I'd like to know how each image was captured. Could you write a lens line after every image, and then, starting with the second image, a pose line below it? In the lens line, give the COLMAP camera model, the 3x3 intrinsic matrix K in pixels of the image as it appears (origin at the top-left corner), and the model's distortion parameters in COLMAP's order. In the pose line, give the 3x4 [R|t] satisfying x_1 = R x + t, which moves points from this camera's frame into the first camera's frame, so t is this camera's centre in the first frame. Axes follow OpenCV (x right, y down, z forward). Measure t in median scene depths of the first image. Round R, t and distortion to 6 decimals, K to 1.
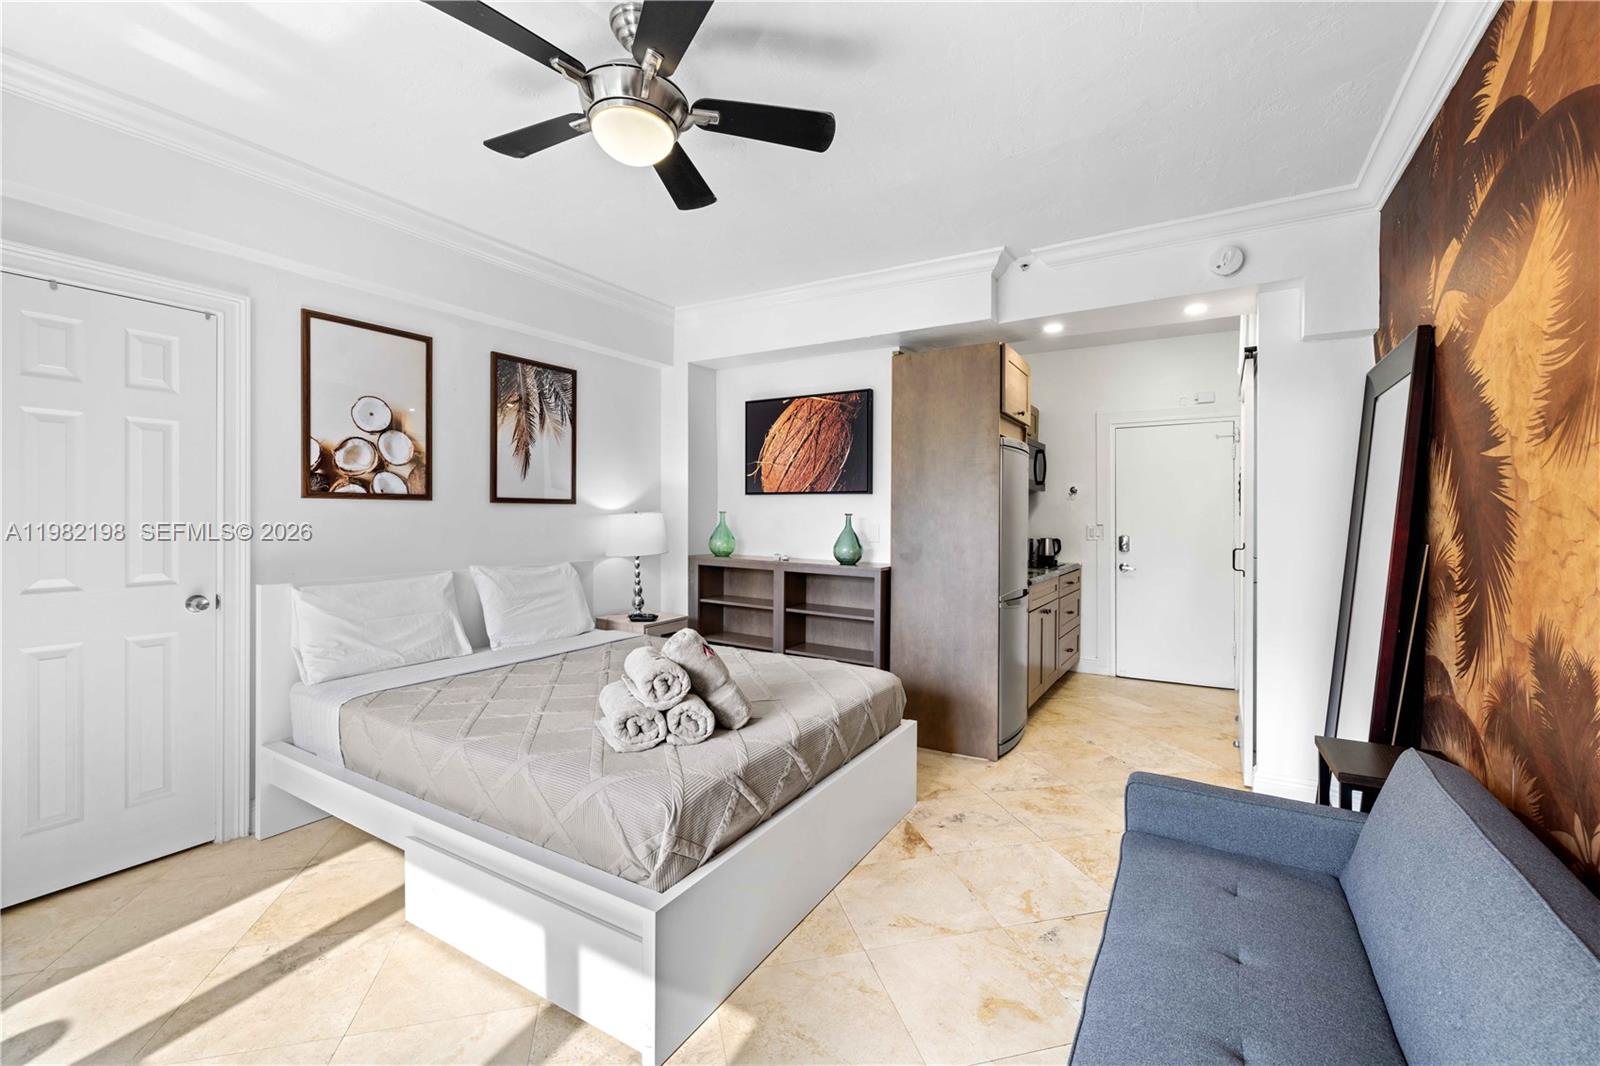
lens RADIAL K [[692.6, 0, 811.8], [0, 692.6, 513.6], [0, 0, 1]] dist [-0.000504, 0.001161]
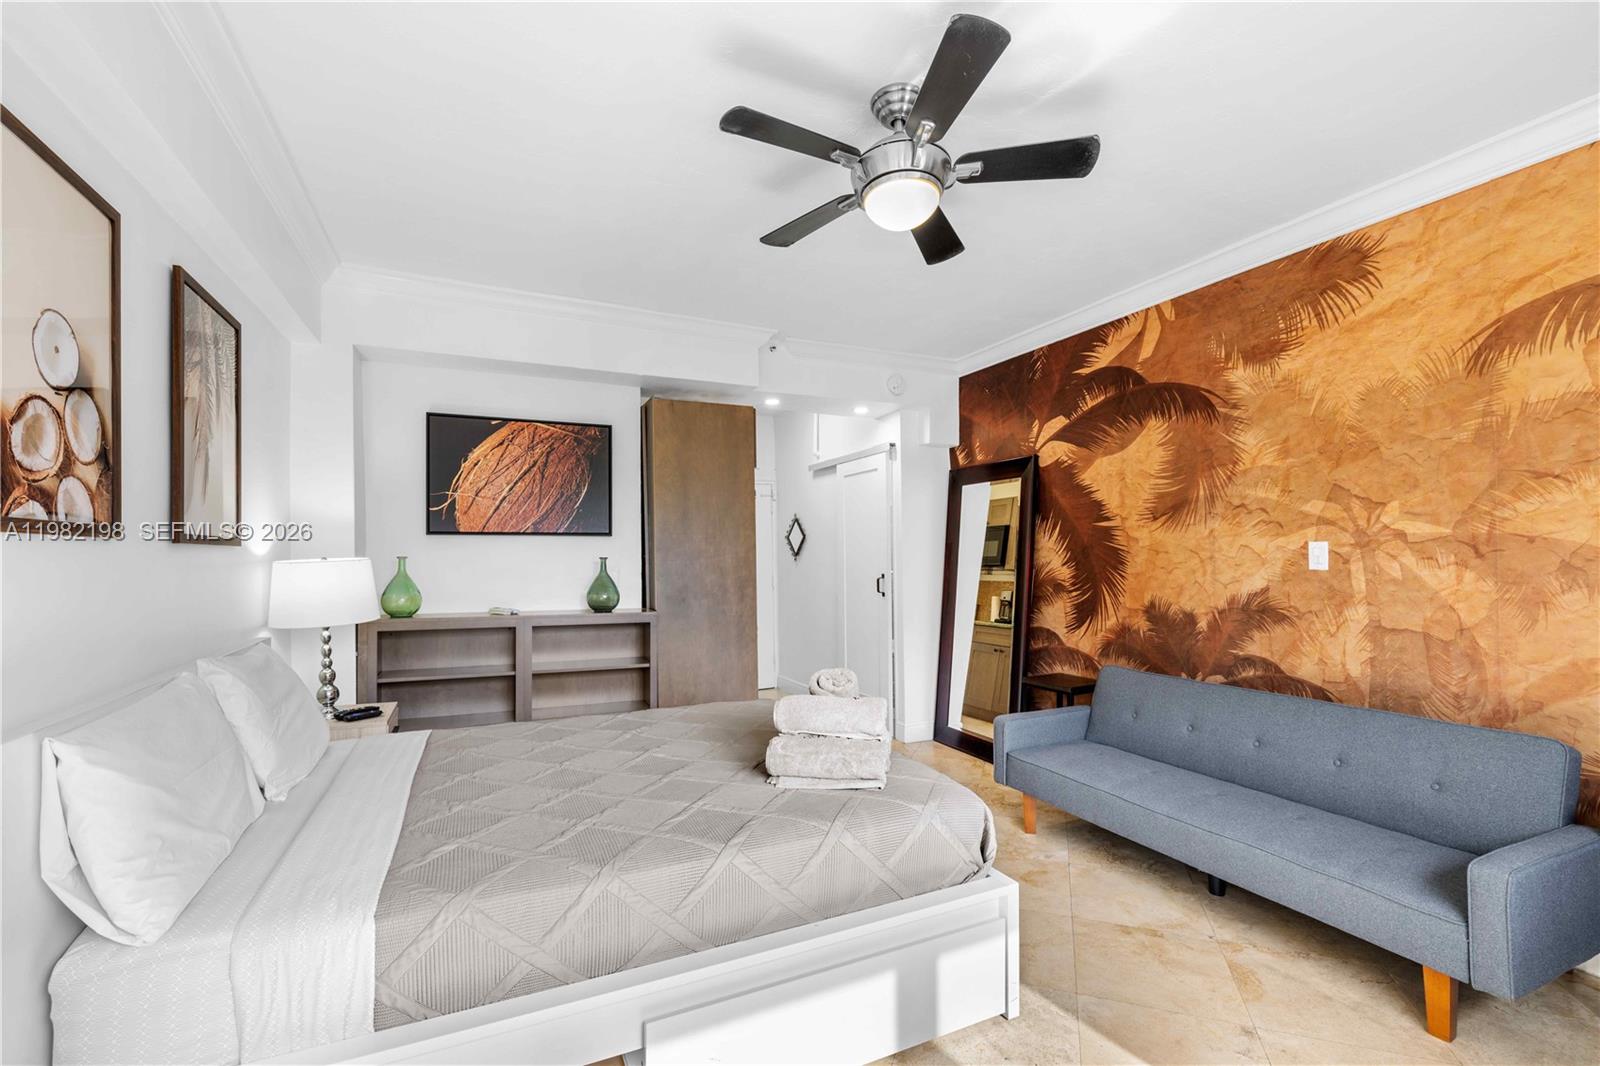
lens RADIAL K [[692.6, 0, 831.6], [0, 692.6, 545.1], [0, 0, 1]] dist [-0.000504, 0.001161]
pose [[0.538135, 0.004309, 0.842847, -0.697208], [0.010024, 0.999883, -0.011511, -0.003197], [-0.842799, 0.014643, 0.538029, 0.300237]]
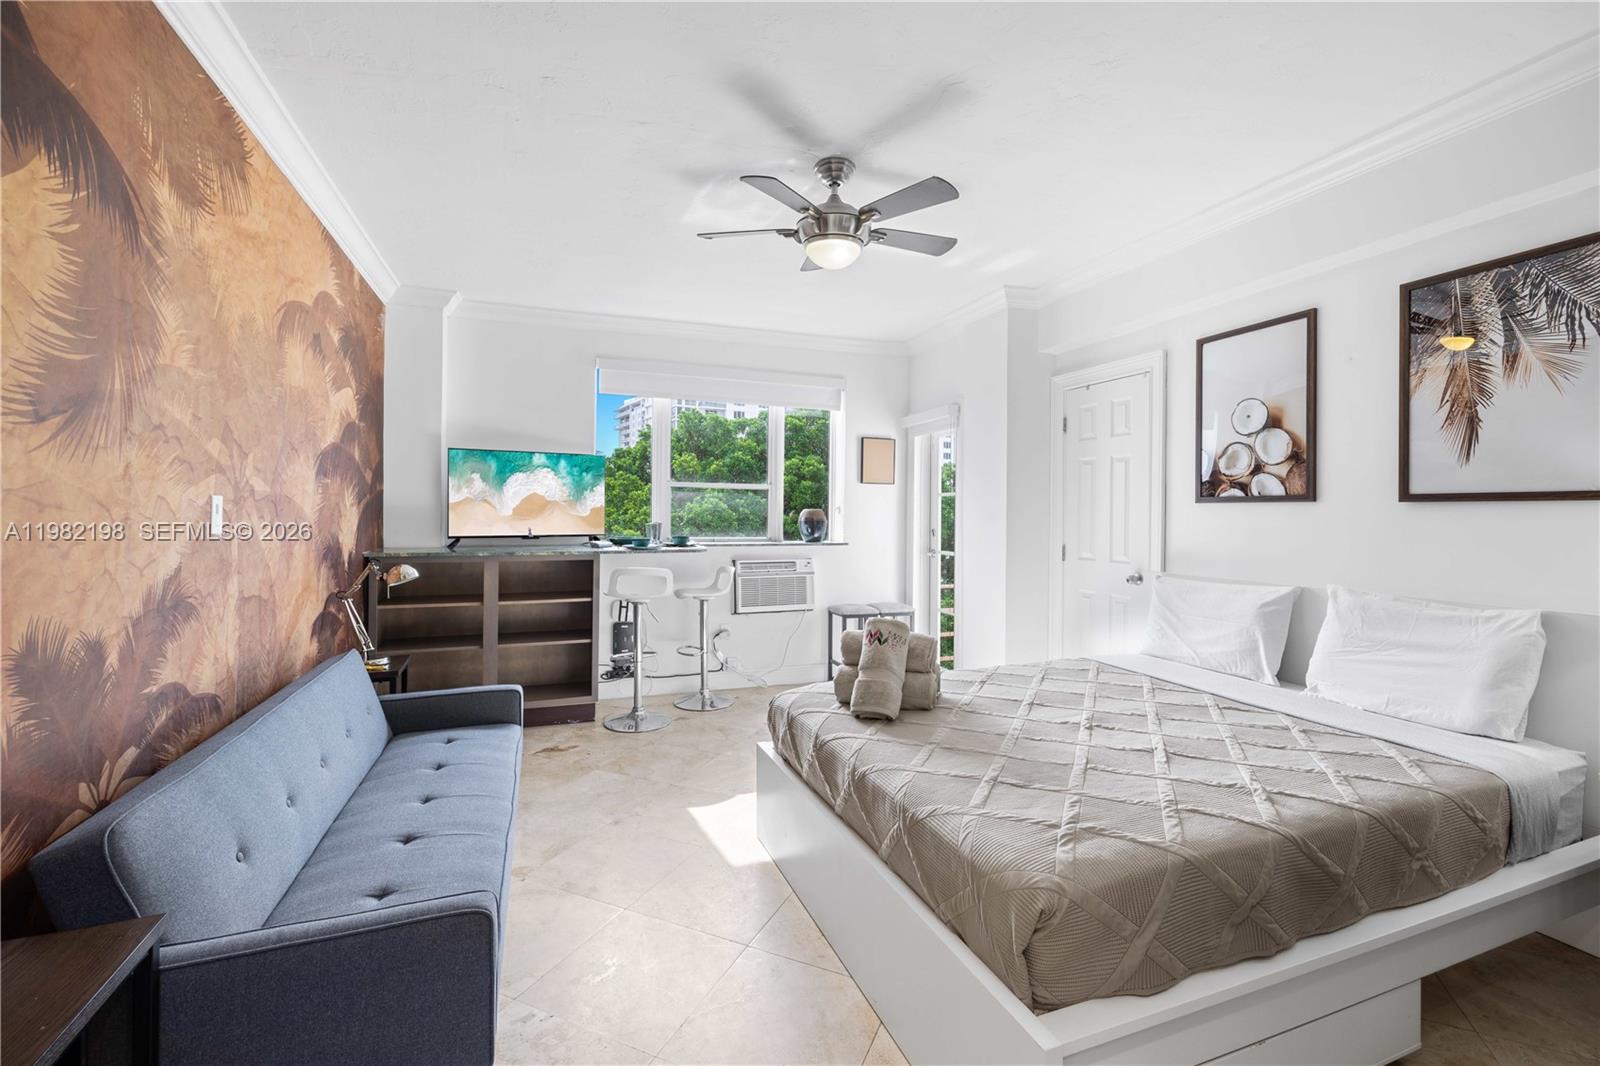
lens RADIAL K [[692.6, 0, 788.6], [0, 692.6, 511.7], [0, 0, 1]] dist [-0.000504, 0.001161]
pose [[-0.646201, -0.008892, -0.763116, 0.509207], [-0.007511, 0.999958, -0.005292, 0.002754], [0.763130, 0.002312, -0.646240, 1.063325]]
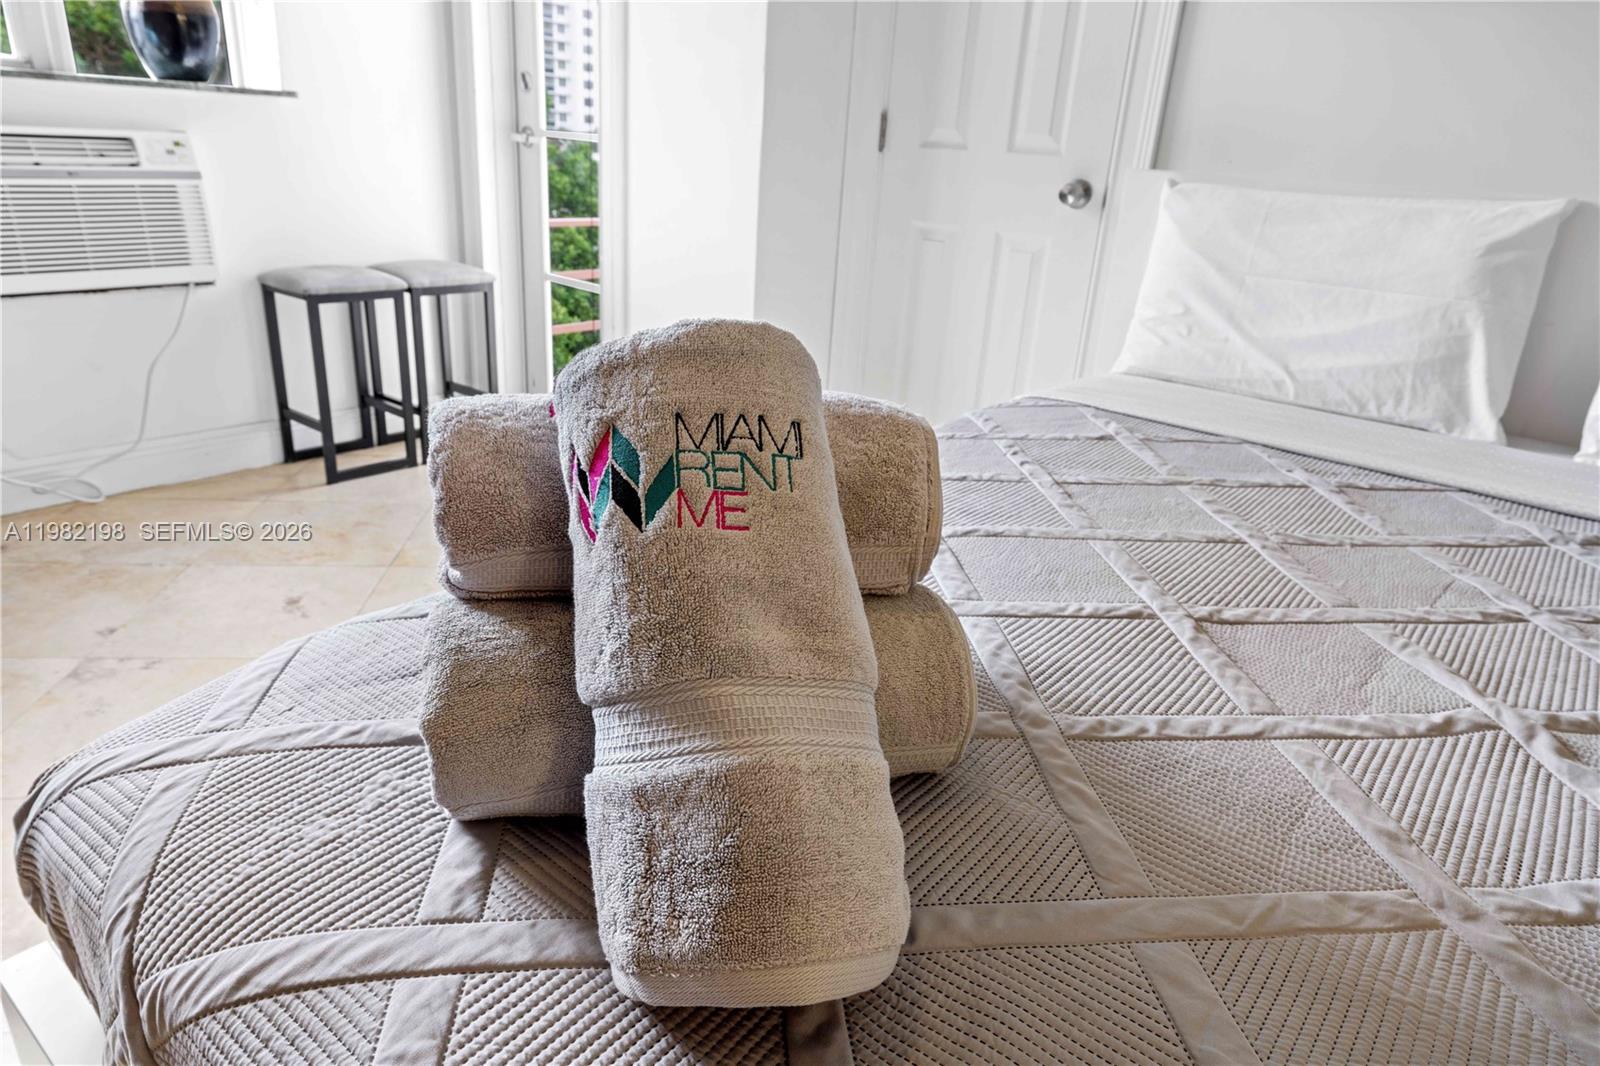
lens RADIAL K [[1010.7, 0, 818.5], [0, 1010.7, 533.8], [0, 0, 1]] dist [0.001820, 0.000843]
pose [[-0.145621, 0.346667, -0.926615, 0.049577], [-0.060496, 0.931726, 0.358087, 0.080189], [0.987489, 0.108202, -0.114707, 0.705243]]
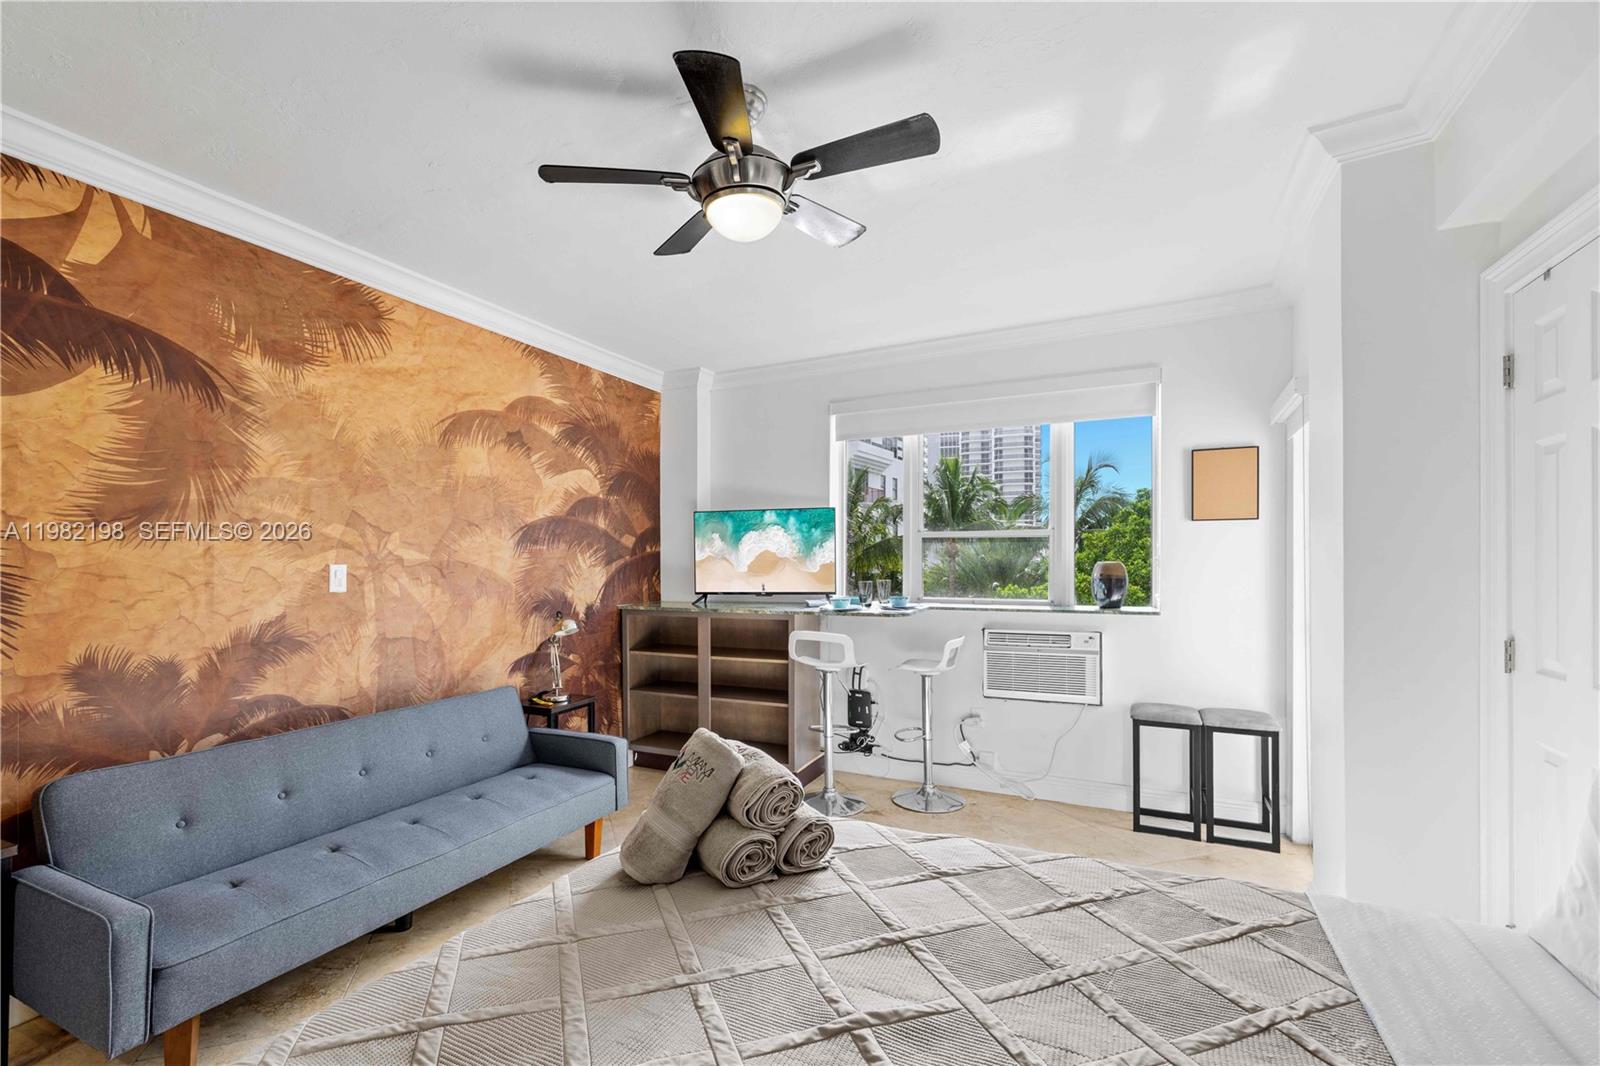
lens RADIAL K [[692.6, 0, 760.5], [0, 692.6, 557.1], [0, 0, 1]] dist [-0.000504, 0.001161]
pose [[-0.998714, 0.003568, -0.050578, -0.132418], [0.004086, 0.999940, -0.010149, -0.009685], [0.050539, -0.010343, -0.998669, 1.167716]]
